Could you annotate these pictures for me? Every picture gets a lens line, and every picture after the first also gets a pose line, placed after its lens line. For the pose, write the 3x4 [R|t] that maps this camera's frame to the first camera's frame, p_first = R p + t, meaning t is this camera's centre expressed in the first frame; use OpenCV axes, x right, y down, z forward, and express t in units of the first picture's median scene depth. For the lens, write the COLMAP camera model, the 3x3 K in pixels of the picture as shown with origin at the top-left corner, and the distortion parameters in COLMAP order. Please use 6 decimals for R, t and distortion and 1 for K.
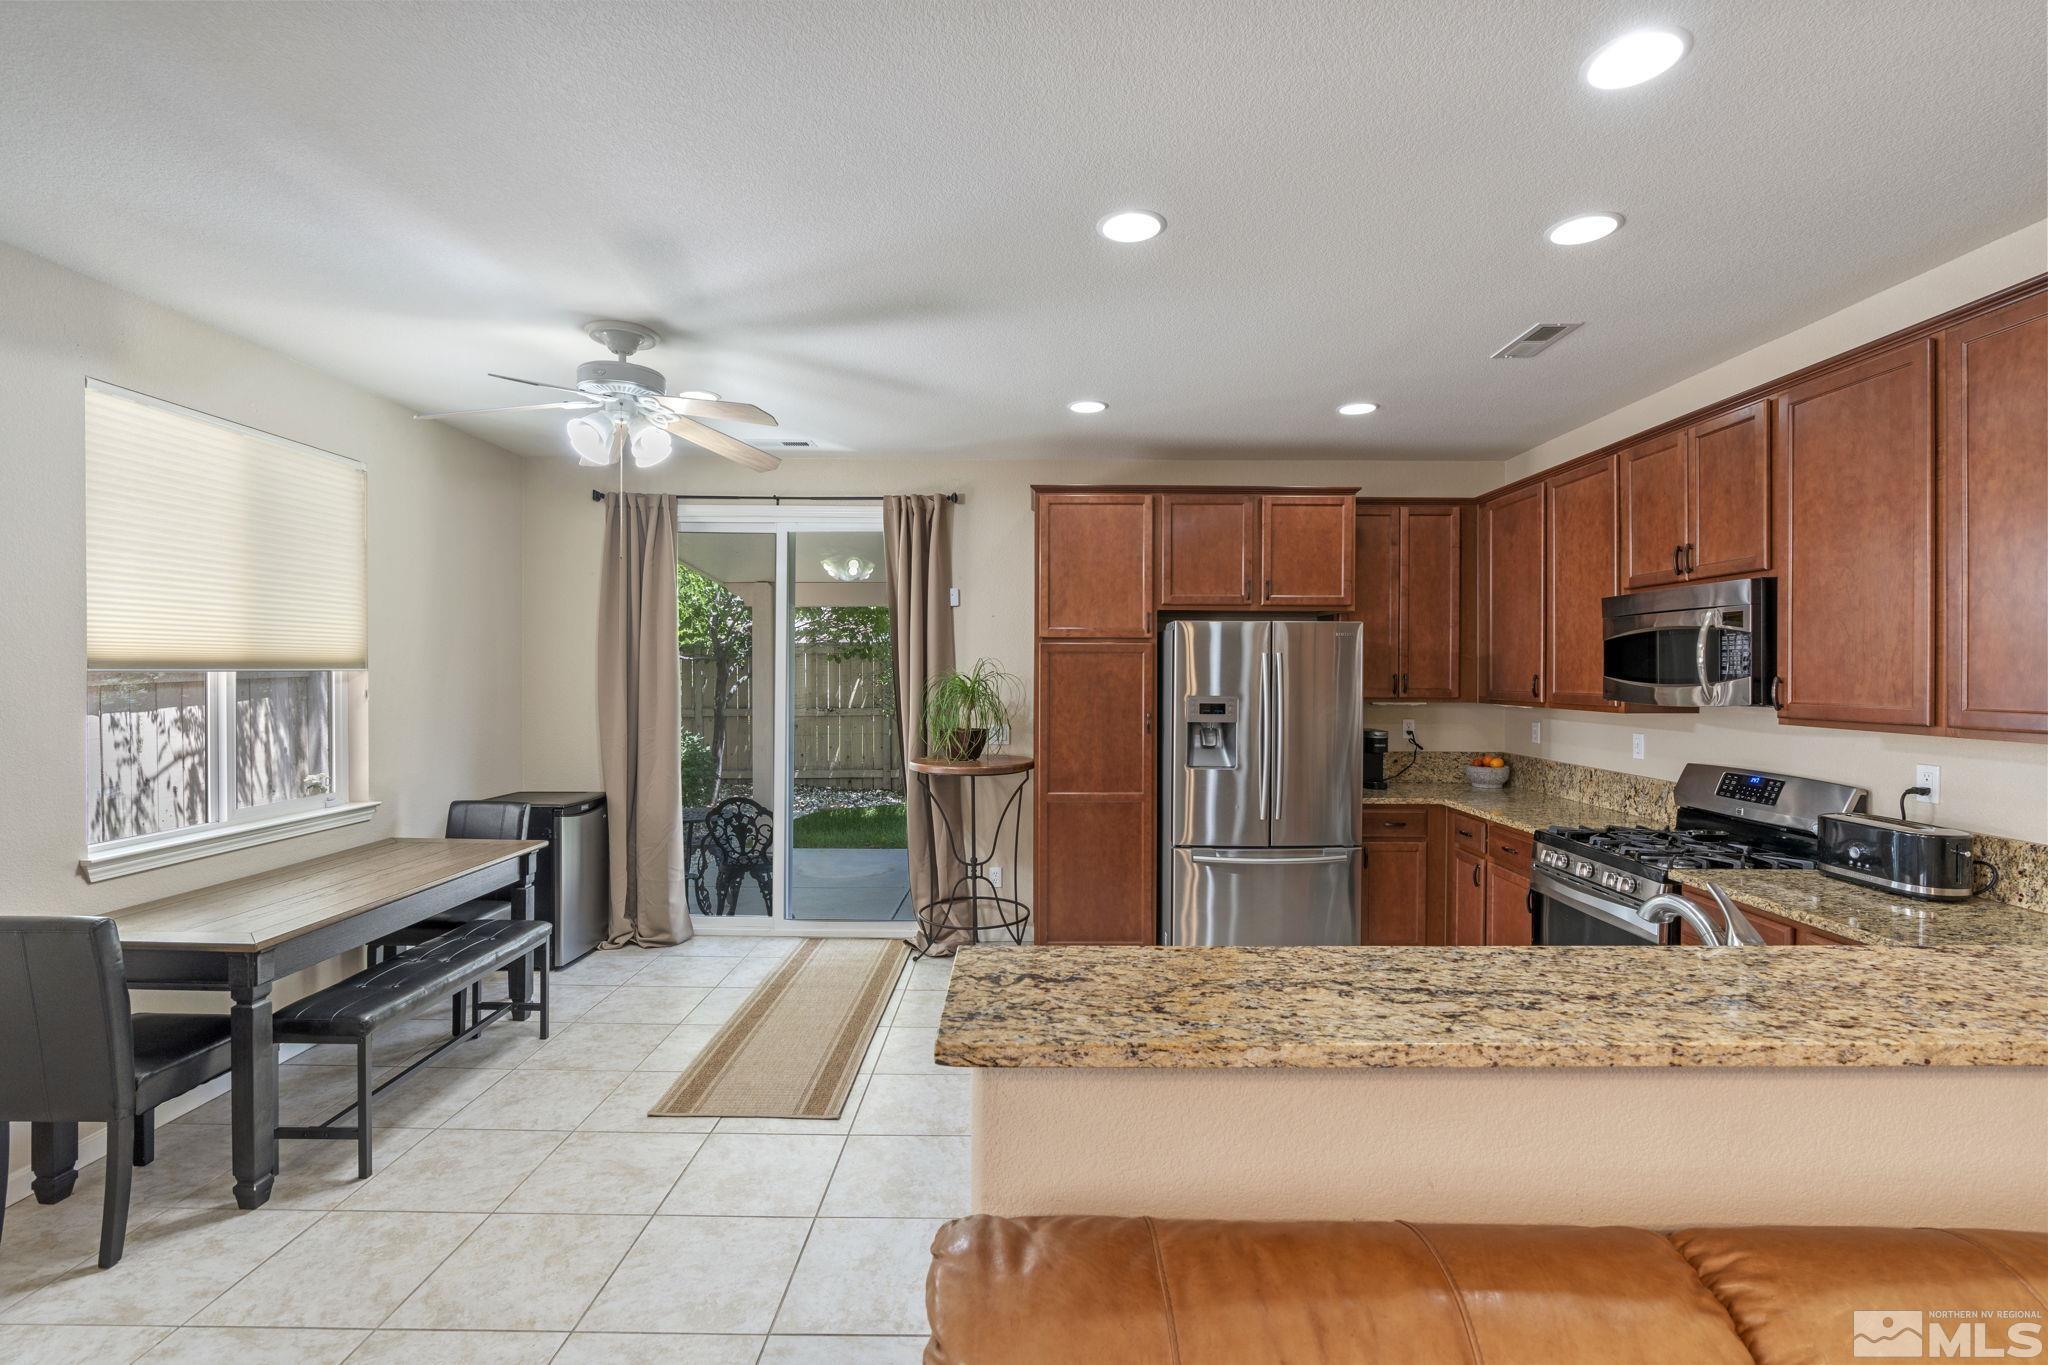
lens RADIAL K [[927.4, 0, 1030.0], [0, 927.4, 673.1], [0, 0, 1]] dist [-0.012941, 0.005113]
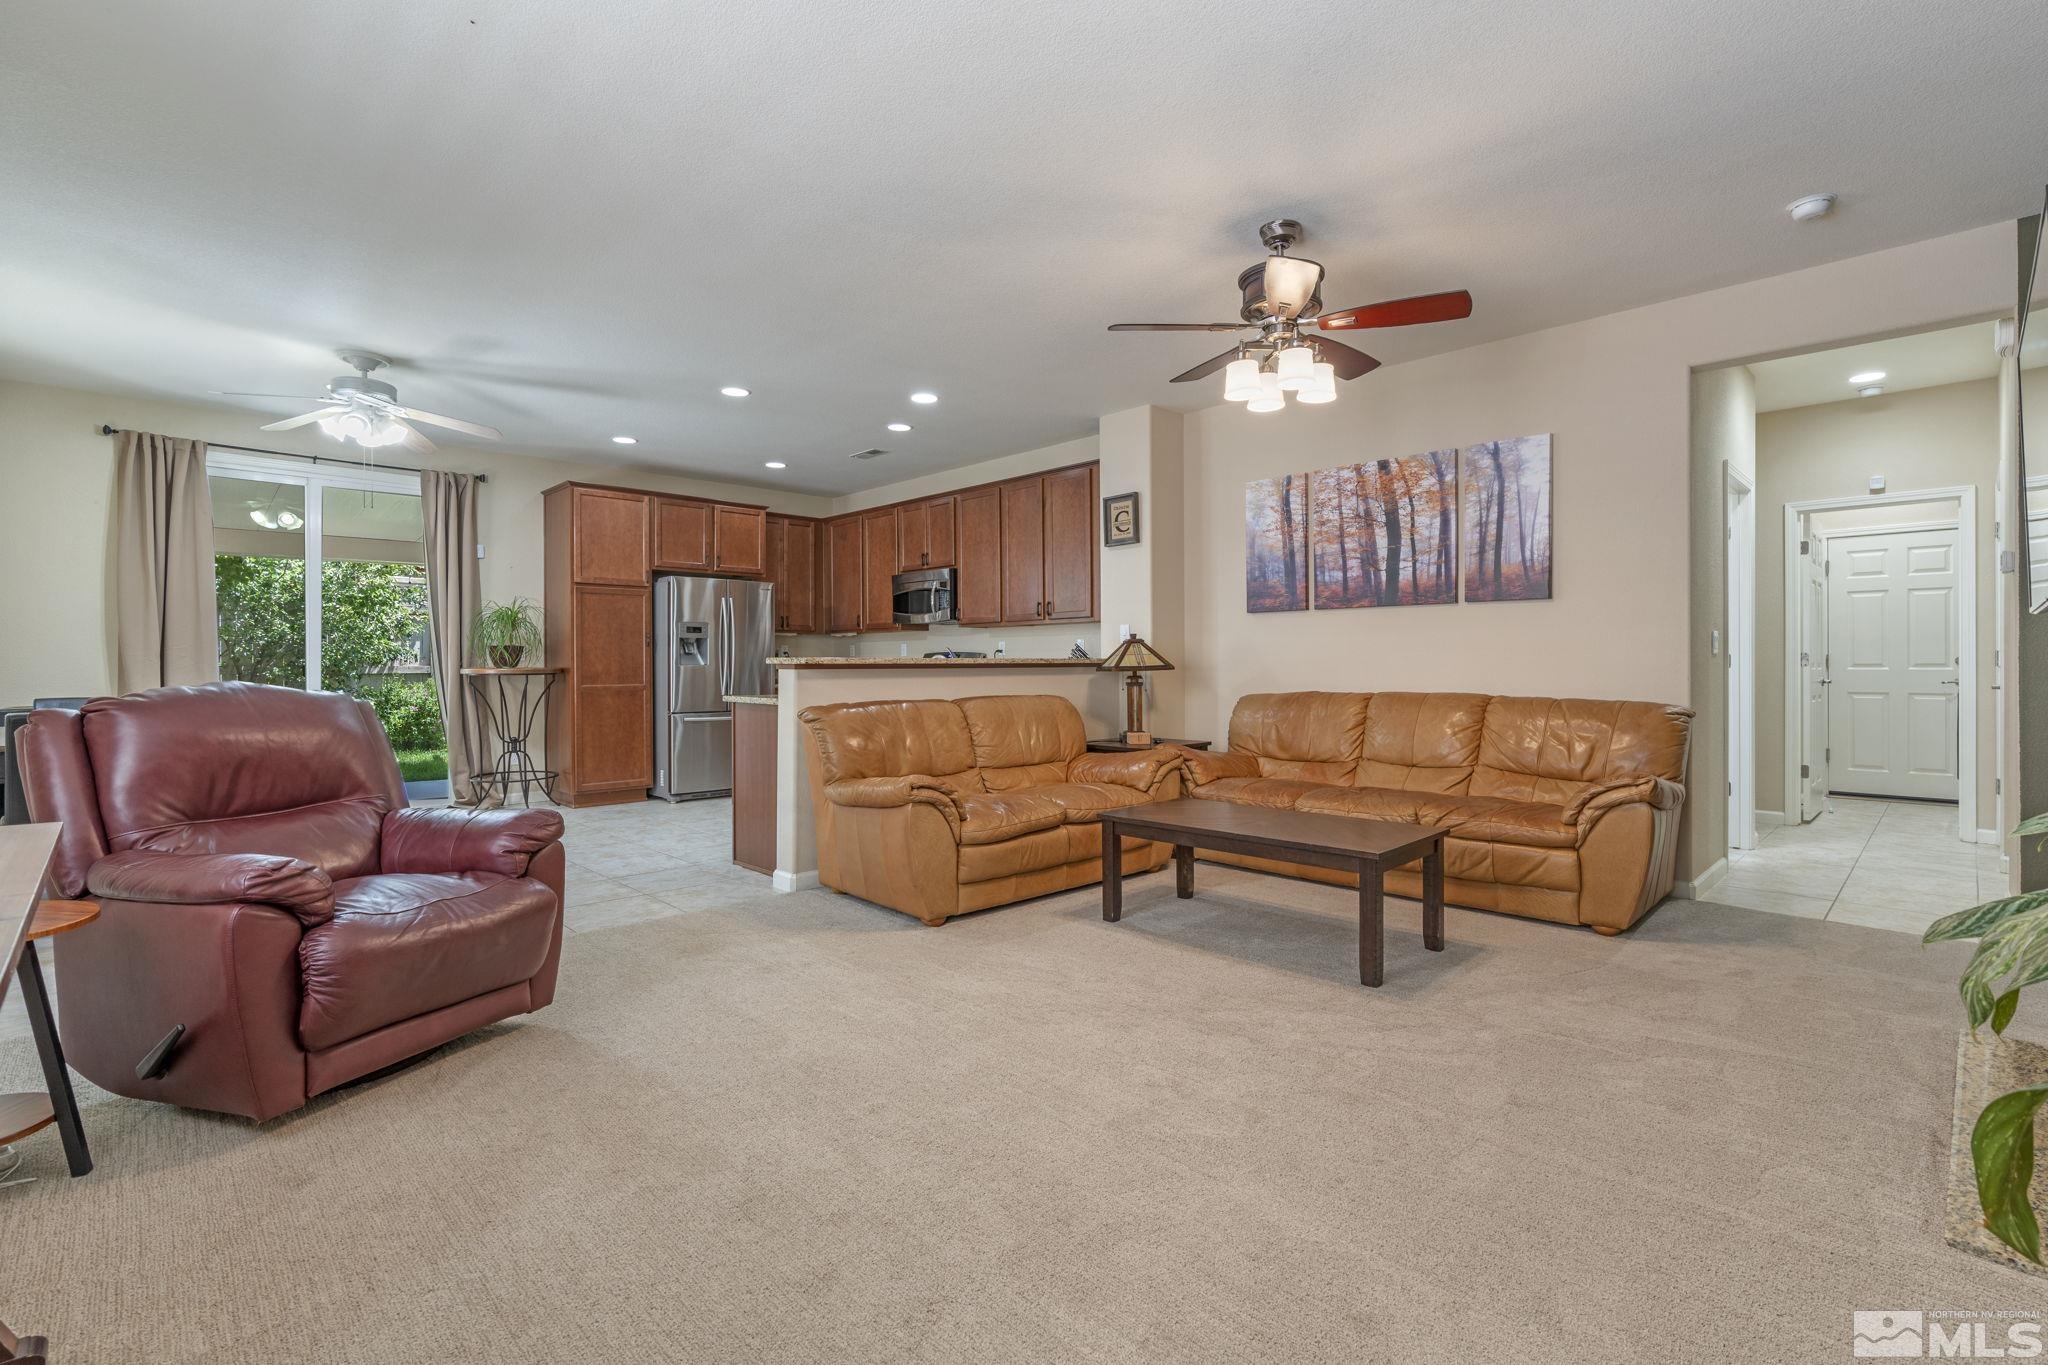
lens RADIAL K [[927.4, 0, 1035.6], [0, 927.4, 664.9], [0, 0, 1]] dist [-0.012941, 0.005113]
pose [[0.709274, -0.006122, 0.704906, -0.543976], [0.007733, 0.999970, 0.000903, 0.104742], [-0.704890, 0.004810, 0.709300, -0.622264]]
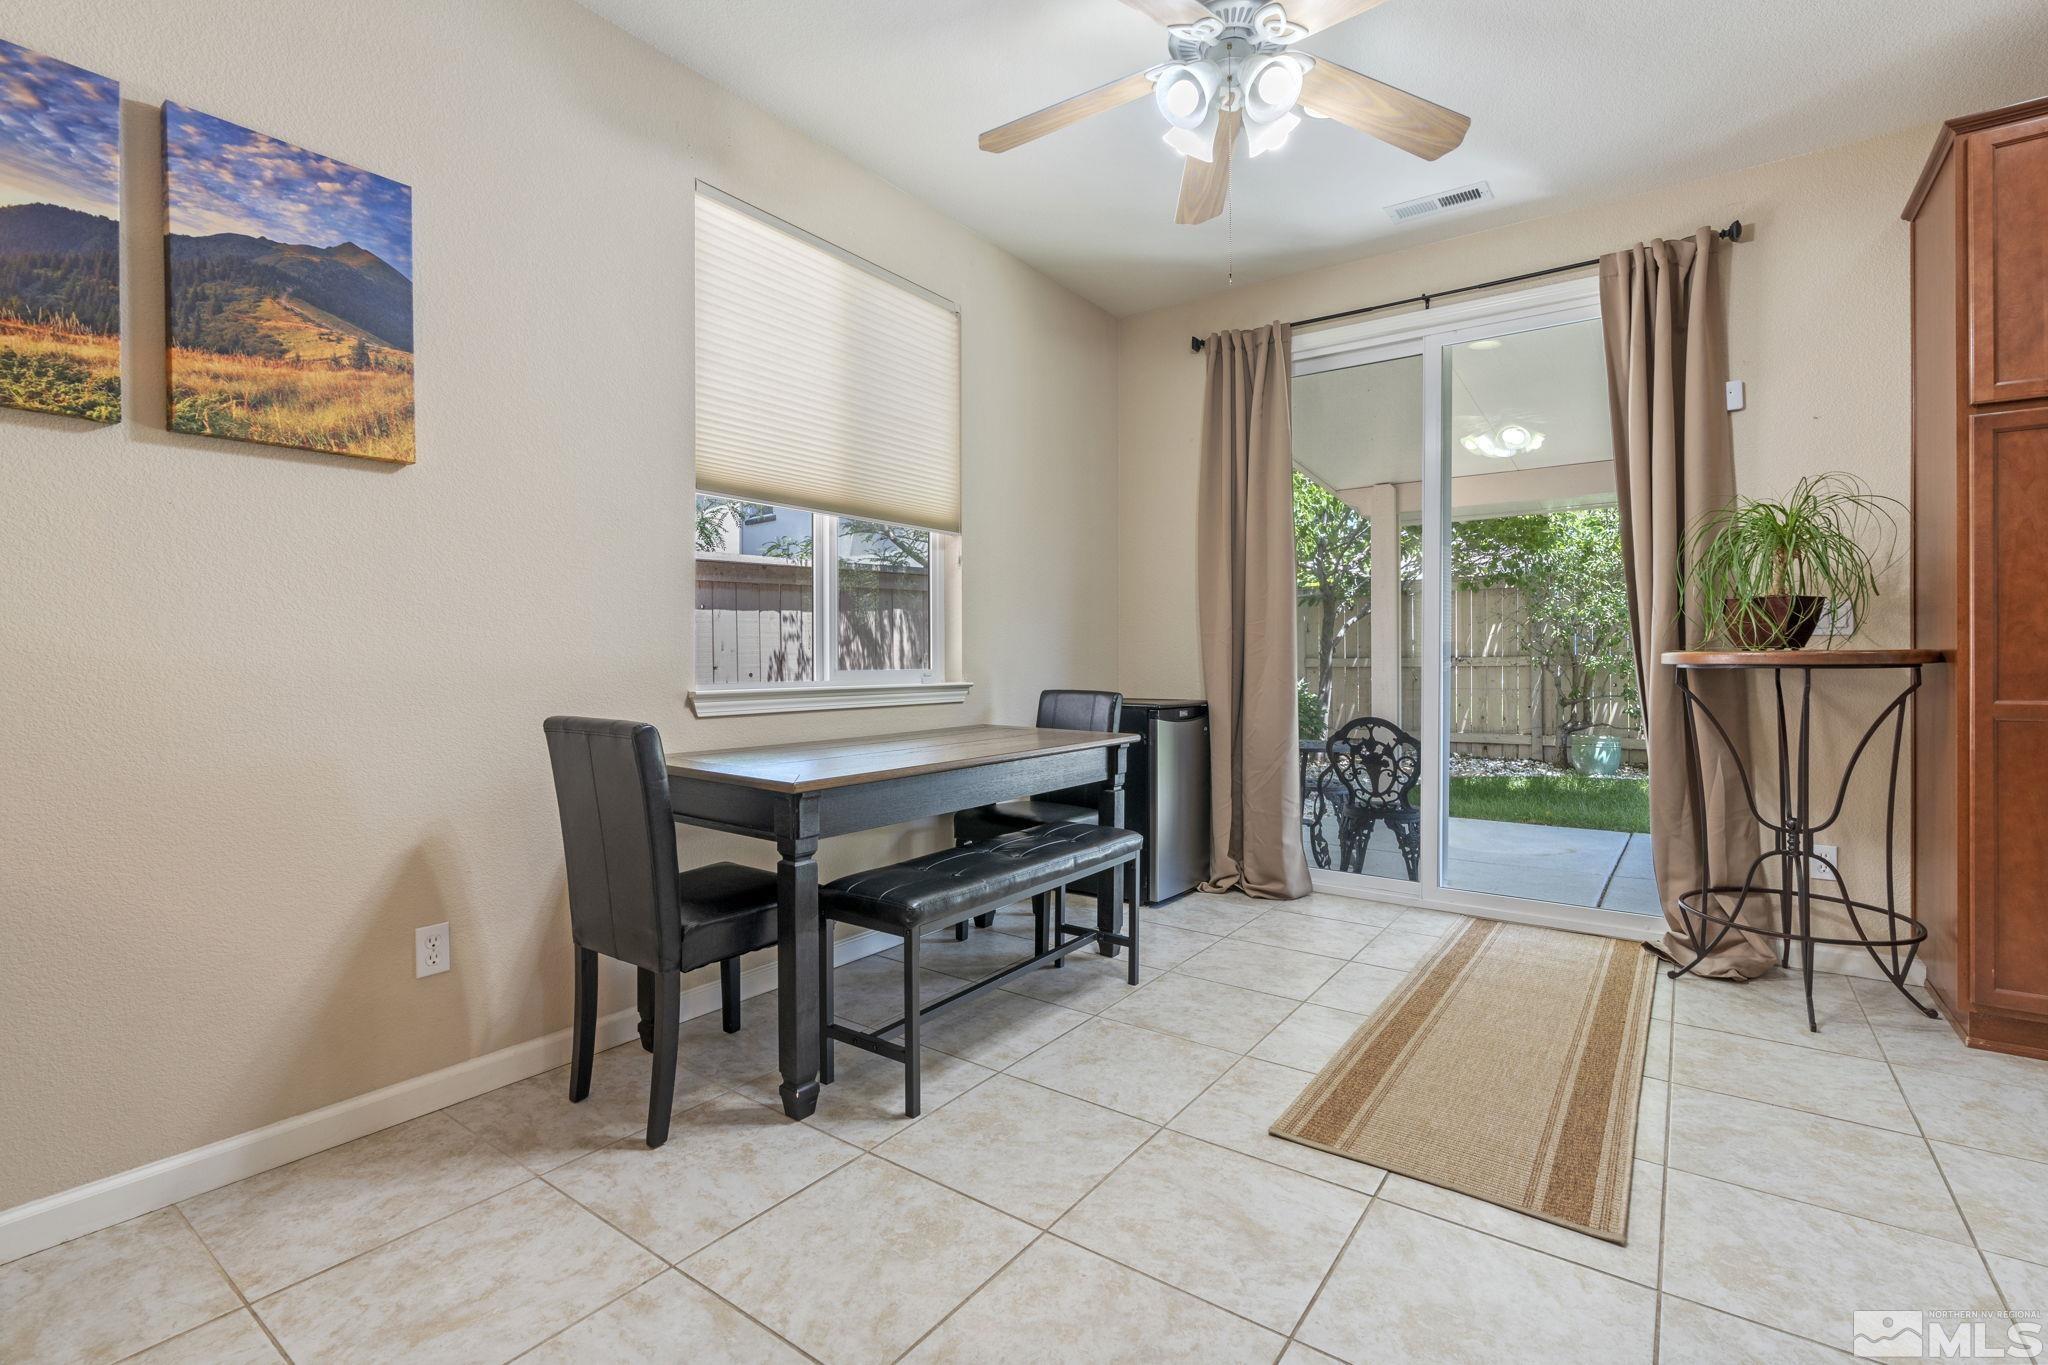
lens RADIAL K [[927.4, 0, 1030.2], [0, 927.4, 662.5], [0, 0, 1]] dist [-0.012941, 0.005113]
pose [[0.815527, -0.002545, -0.578713, -0.129661], [0.001161, 0.999996, -0.002761, 0.113417], [0.578718, 0.001580, 0.815527, 0.278209]]
